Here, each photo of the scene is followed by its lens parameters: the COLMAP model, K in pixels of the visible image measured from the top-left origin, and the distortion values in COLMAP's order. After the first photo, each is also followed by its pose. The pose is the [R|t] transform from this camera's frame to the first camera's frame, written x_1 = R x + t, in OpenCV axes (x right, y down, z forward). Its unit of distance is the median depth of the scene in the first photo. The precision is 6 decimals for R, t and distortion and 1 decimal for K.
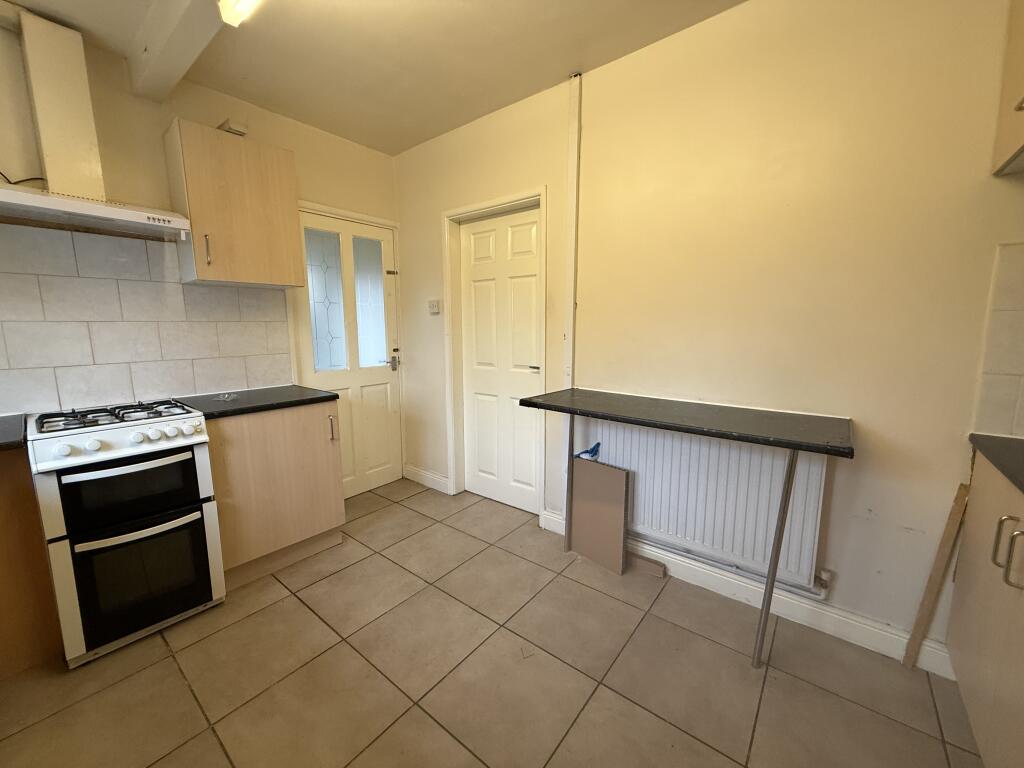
lens RADIAL K [[409.3, 0, 508.9], [0, 409.3, 386.7], [0, 0, 1]] dist [0.001301, 0.000272]
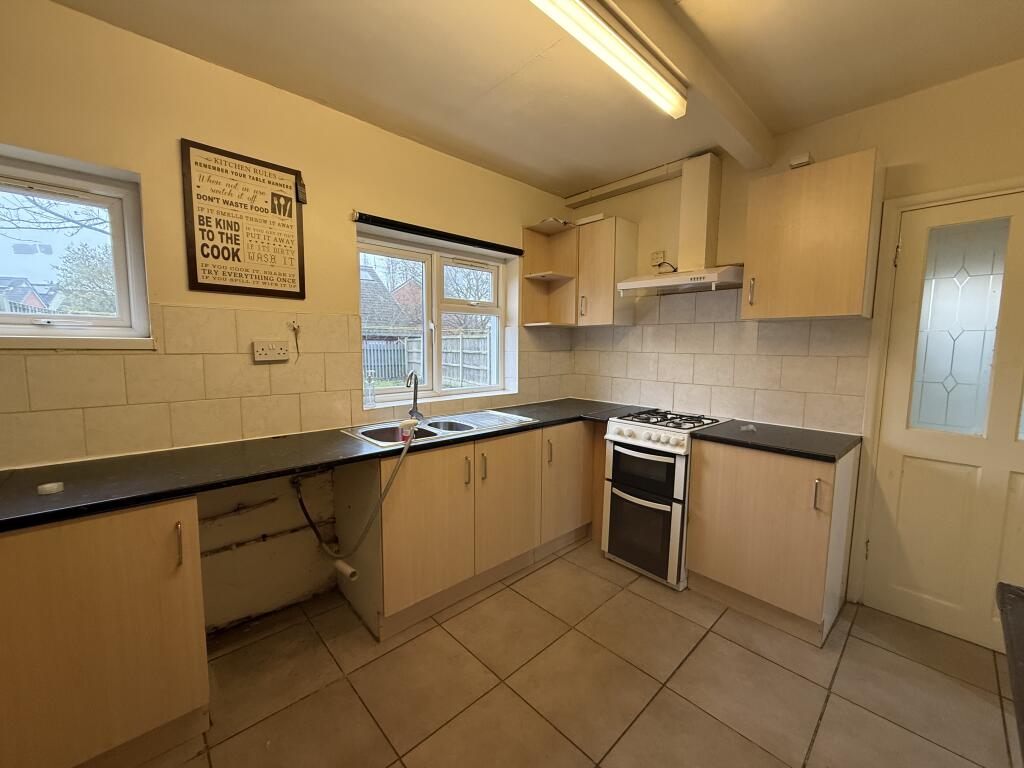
lens RADIAL K [[409.3, 0, 508.9], [0, 409.3, 386.7], [0, 0, 1]] dist [0.001301, 0.000272]
pose [[-0.149200, 0.107703, -0.982924, 0.518423], [-0.153052, 0.979555, 0.130566, -0.145369], [0.976890, 0.169919, -0.129665, 0.620775]]
